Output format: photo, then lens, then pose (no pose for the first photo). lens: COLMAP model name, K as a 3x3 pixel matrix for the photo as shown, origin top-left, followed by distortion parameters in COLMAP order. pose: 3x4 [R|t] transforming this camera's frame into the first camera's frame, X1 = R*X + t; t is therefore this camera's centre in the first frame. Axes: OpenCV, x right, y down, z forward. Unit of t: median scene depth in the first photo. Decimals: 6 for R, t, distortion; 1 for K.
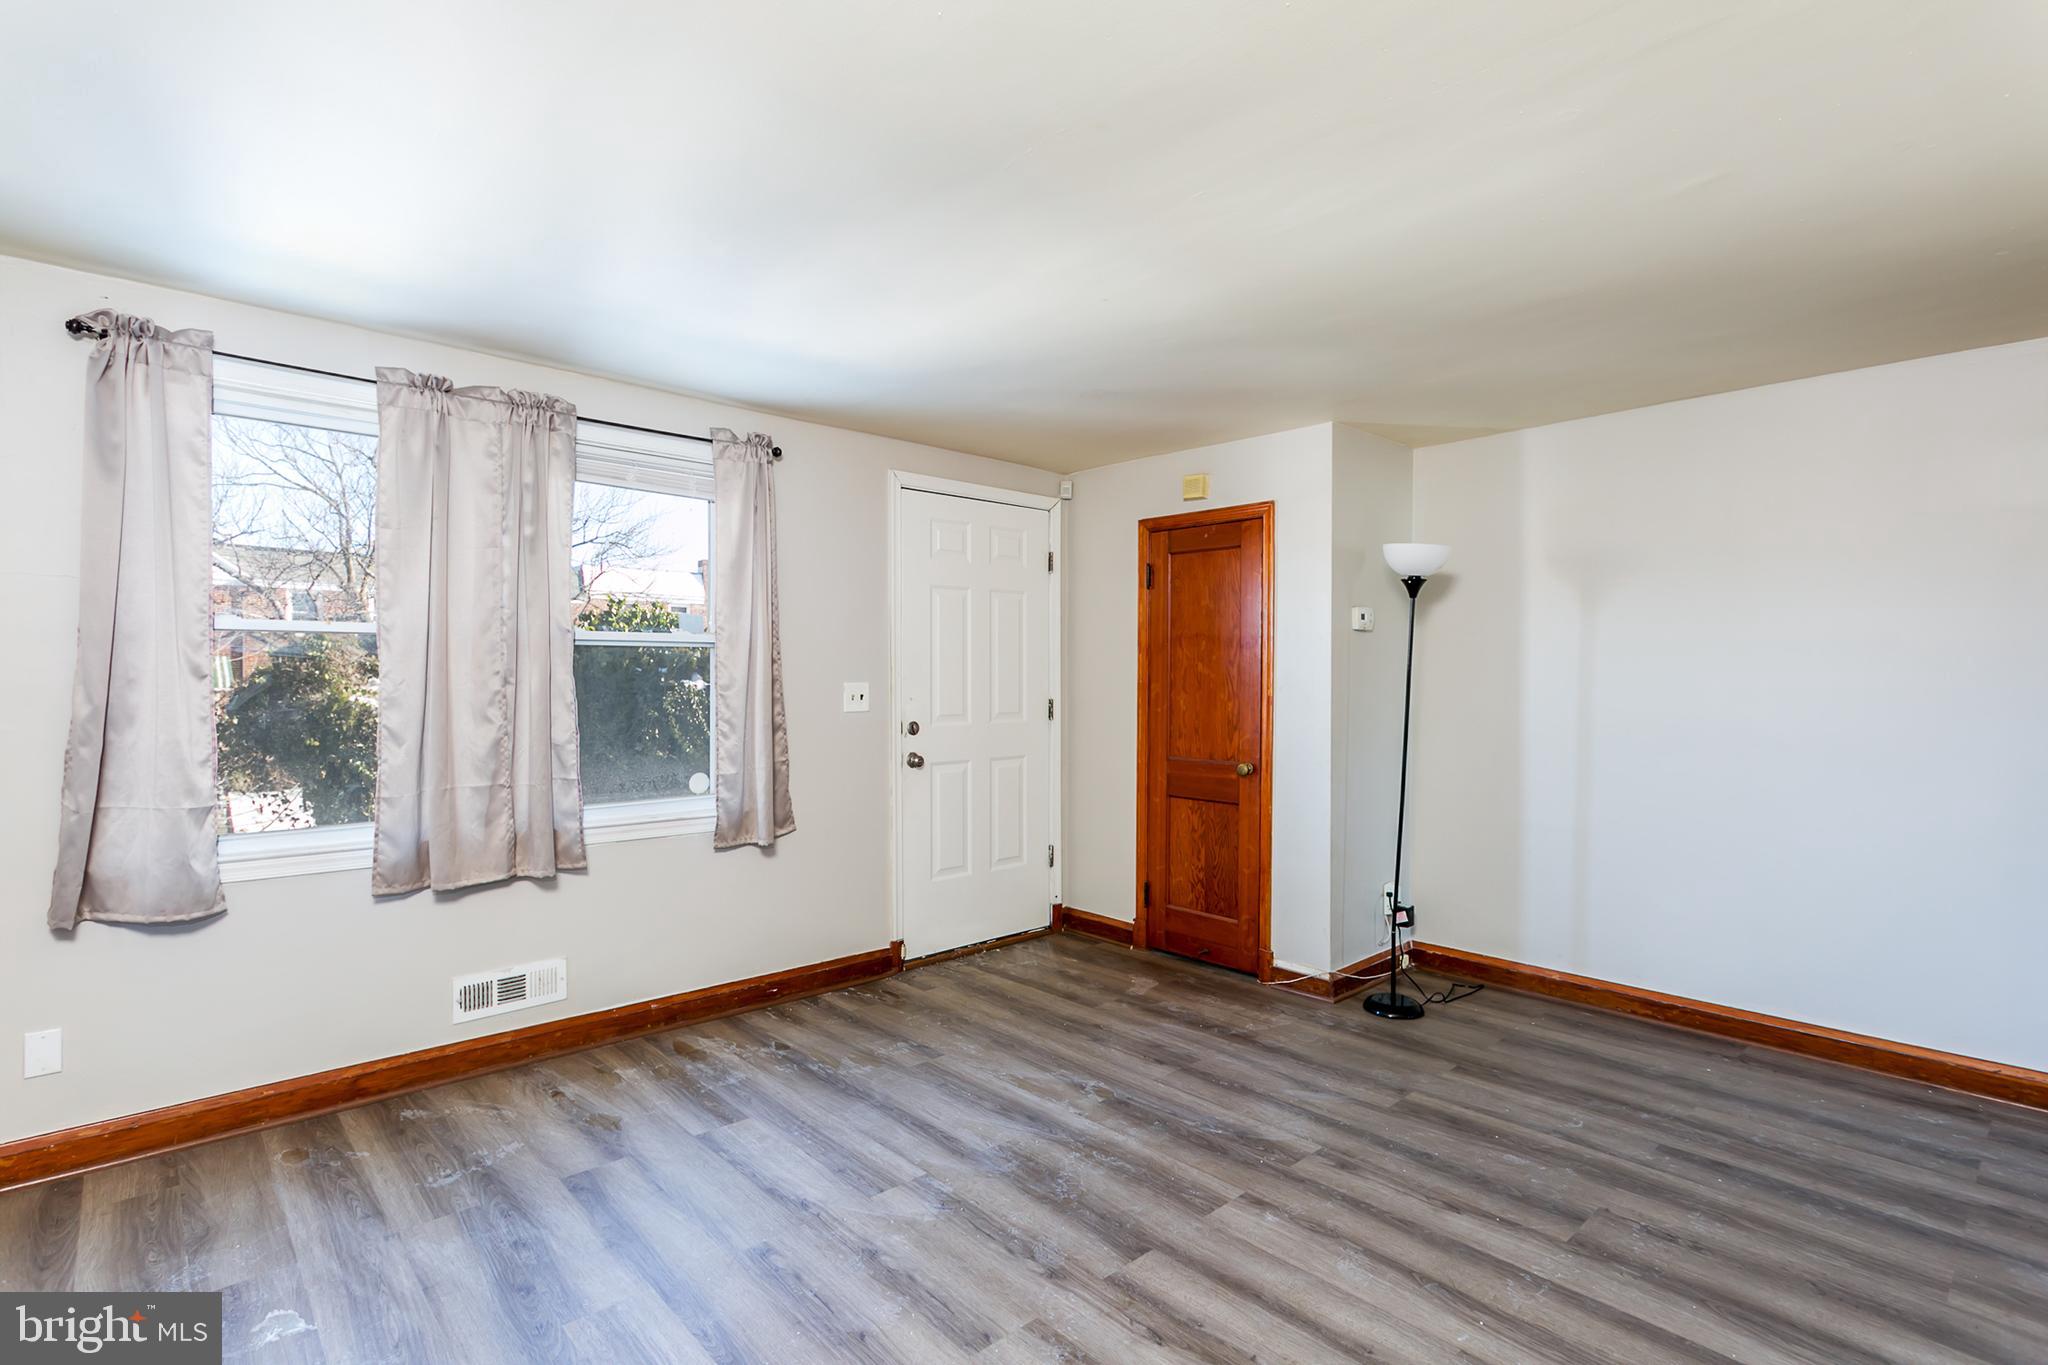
lens RADIAL K [[975.9, 0, 1007.8], [0, 975.9, 682.0], [0, 0, 1]] dist [0.002494, 0.000323]
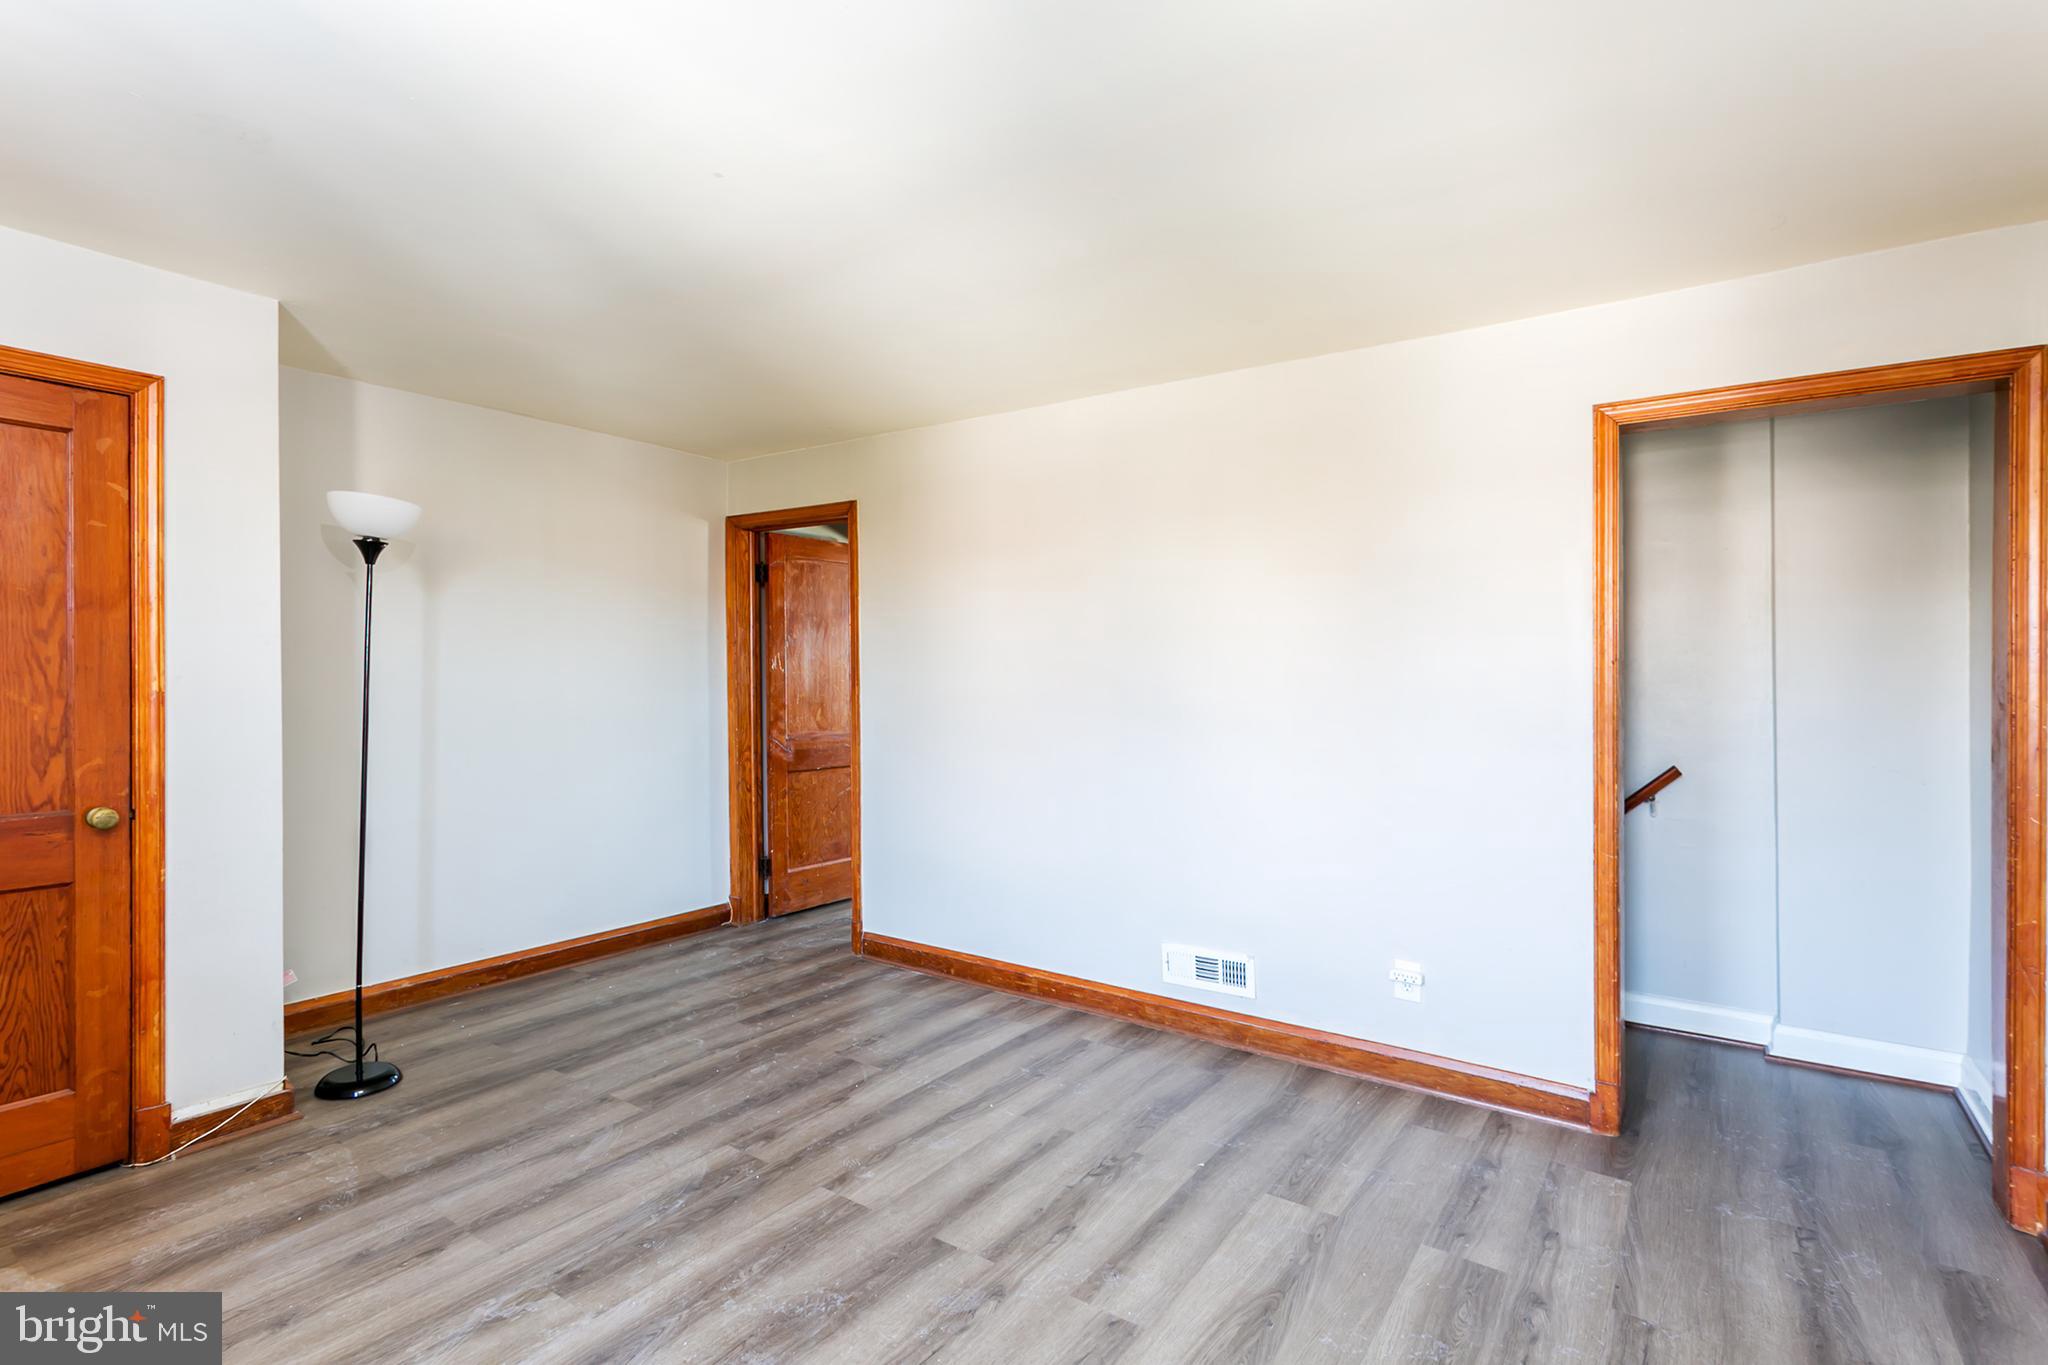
lens RADIAL K [[975.9, 0, 1007.8], [0, 975.9, 682.0], [0, 0, 1]] dist [0.002494, 0.000323]
pose [[-0.218482, -0.013932, 0.975742, -0.614307], [-0.003934, 0.999903, 0.013397, -0.001983], [-0.975833, -0.000911, -0.218516, 0.839638]]
